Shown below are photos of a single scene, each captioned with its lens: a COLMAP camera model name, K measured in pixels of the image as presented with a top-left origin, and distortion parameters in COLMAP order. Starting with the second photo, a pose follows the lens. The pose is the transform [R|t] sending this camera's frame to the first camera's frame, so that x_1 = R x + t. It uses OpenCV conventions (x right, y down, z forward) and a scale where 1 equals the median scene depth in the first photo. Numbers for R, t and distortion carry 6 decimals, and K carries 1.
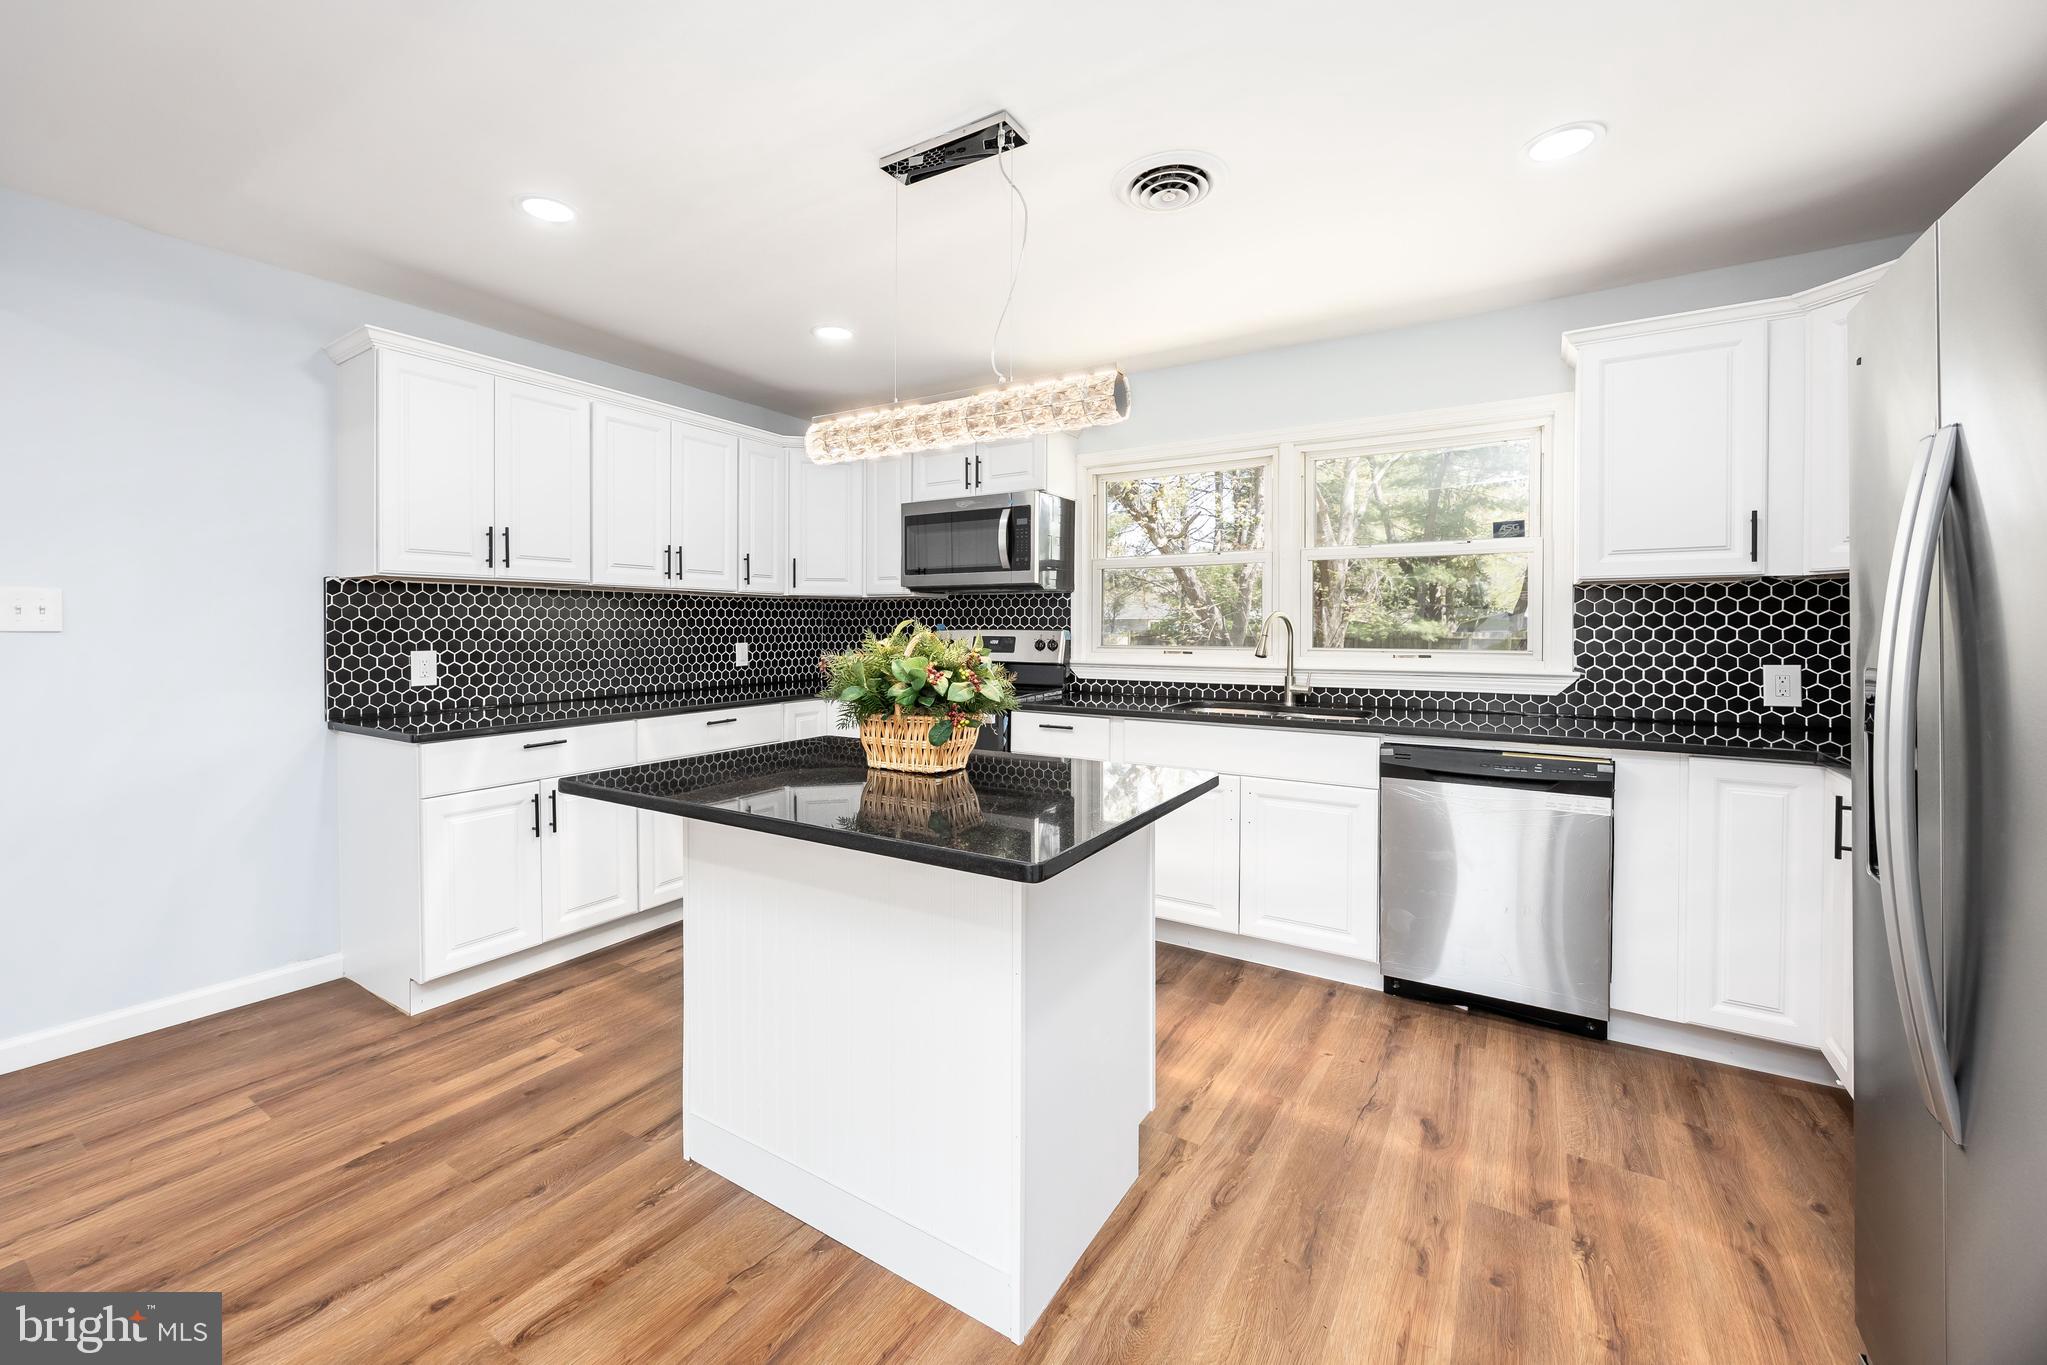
lens RADIAL K [[833.3, 0, 973.7], [0, 833.3, 635.4], [0, 0, 1]] dist [-0.004374, 0.000645]
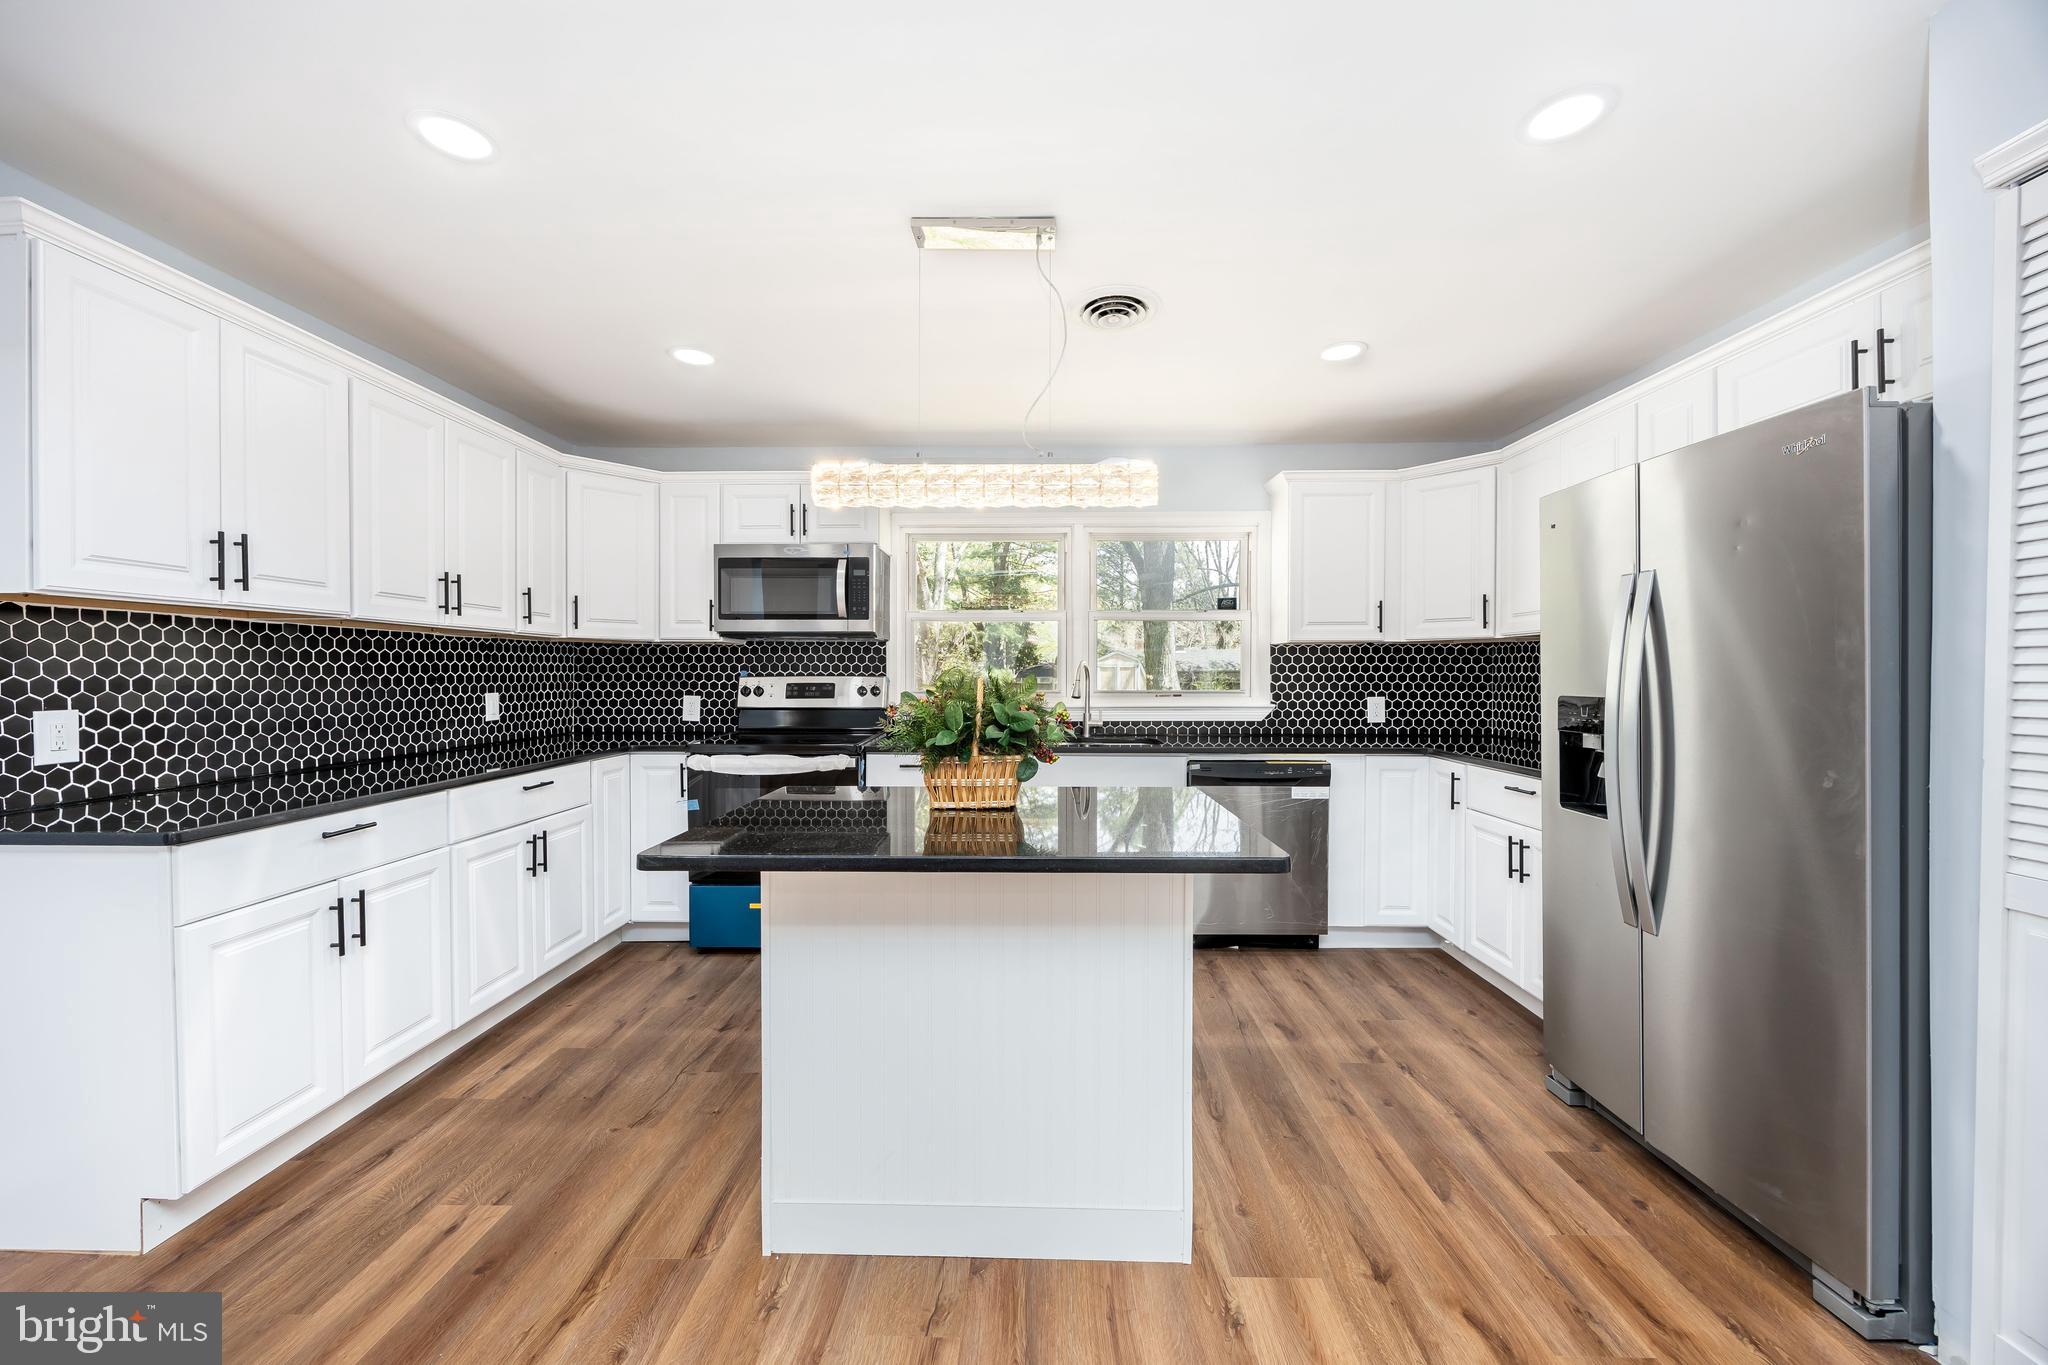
lens RADIAL K [[776.4, 0, 1026.6], [0, 776.4, 681.6], [0, 0, 1]] dist [-0.004349, 0.000555]
pose [[0.844307, -0.005823, 0.535829, -0.332457], [0.006130, 0.999980, 0.001209, -0.000177], [-0.535825, 0.002264, 0.844326, 0.075520]]
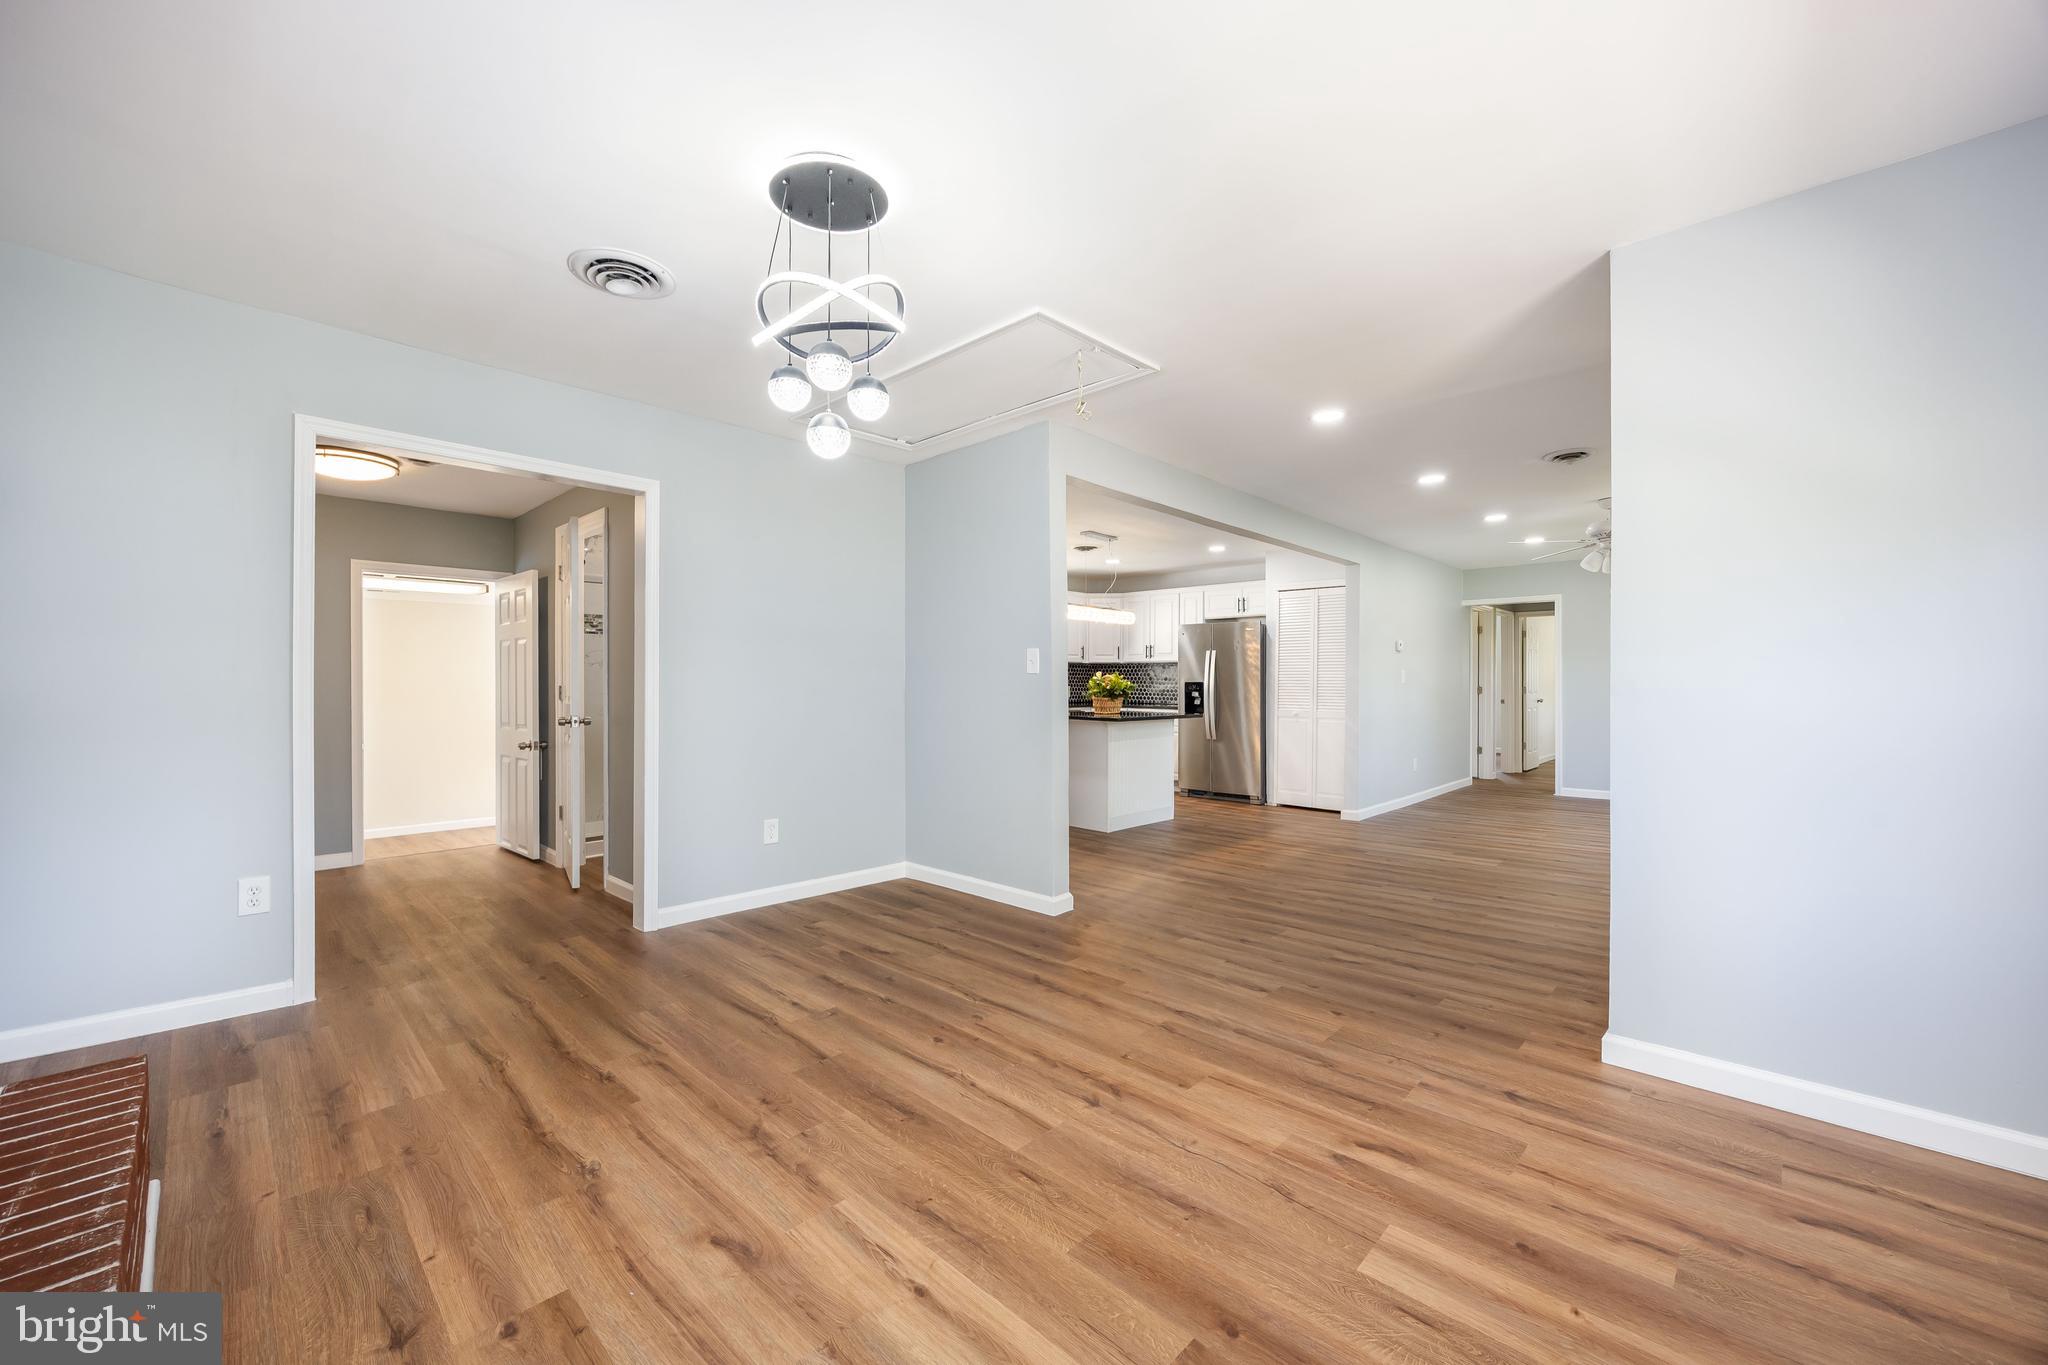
lens RADIAL K [[776.4, 0, 1025.7], [0, 776.4, 686.1], [0, 0, 1]] dist [-0.004349, 0.000555]
pose [[0.174960, -0.004676, 0.984564, -2.056851], [0.004312, 0.999983, 0.003983, 0.017271], [-0.984566, 0.003549, 0.174977, 0.468528]]
